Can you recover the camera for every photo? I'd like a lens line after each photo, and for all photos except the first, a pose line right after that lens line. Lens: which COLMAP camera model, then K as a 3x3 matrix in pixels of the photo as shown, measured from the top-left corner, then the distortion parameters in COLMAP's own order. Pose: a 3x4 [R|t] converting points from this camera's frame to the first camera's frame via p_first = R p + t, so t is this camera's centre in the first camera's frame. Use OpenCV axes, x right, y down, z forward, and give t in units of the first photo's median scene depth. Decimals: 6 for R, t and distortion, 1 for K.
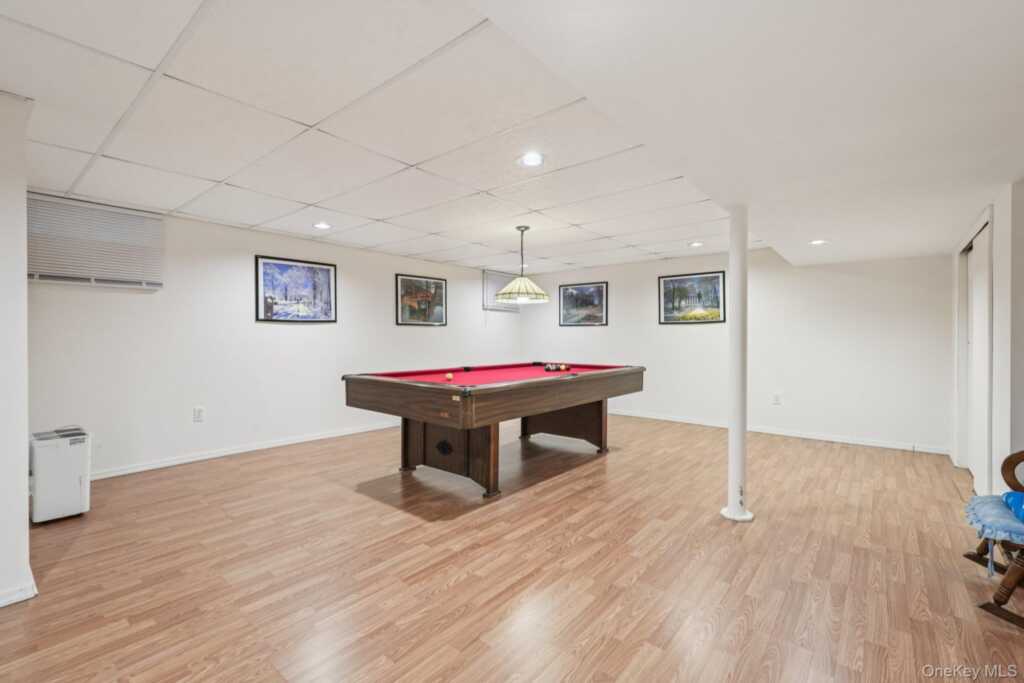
lens RADIAL K [[450.6, 0, 512.4], [0, 450.6, 338.4], [0, 0, 1]] dist [-0.011909, 0.003448]
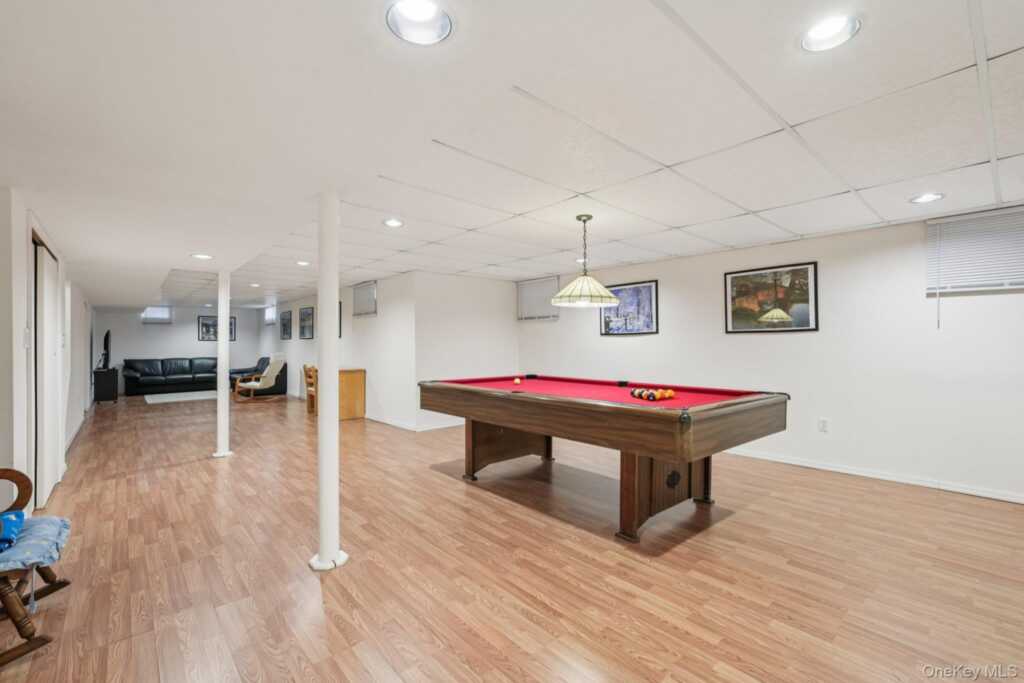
lens RADIAL K [[450.6, 0, 512.4], [0, 450.6, 344.1], [0, 0, 1]] dist [-0.011909, 0.003448]
pose [[-0.160181, -0.004111, -0.987079, 0.866999], [-0.005241, 0.999981, -0.003315, -0.006238], [0.987074, 0.004642, -0.160199, 1.001092]]
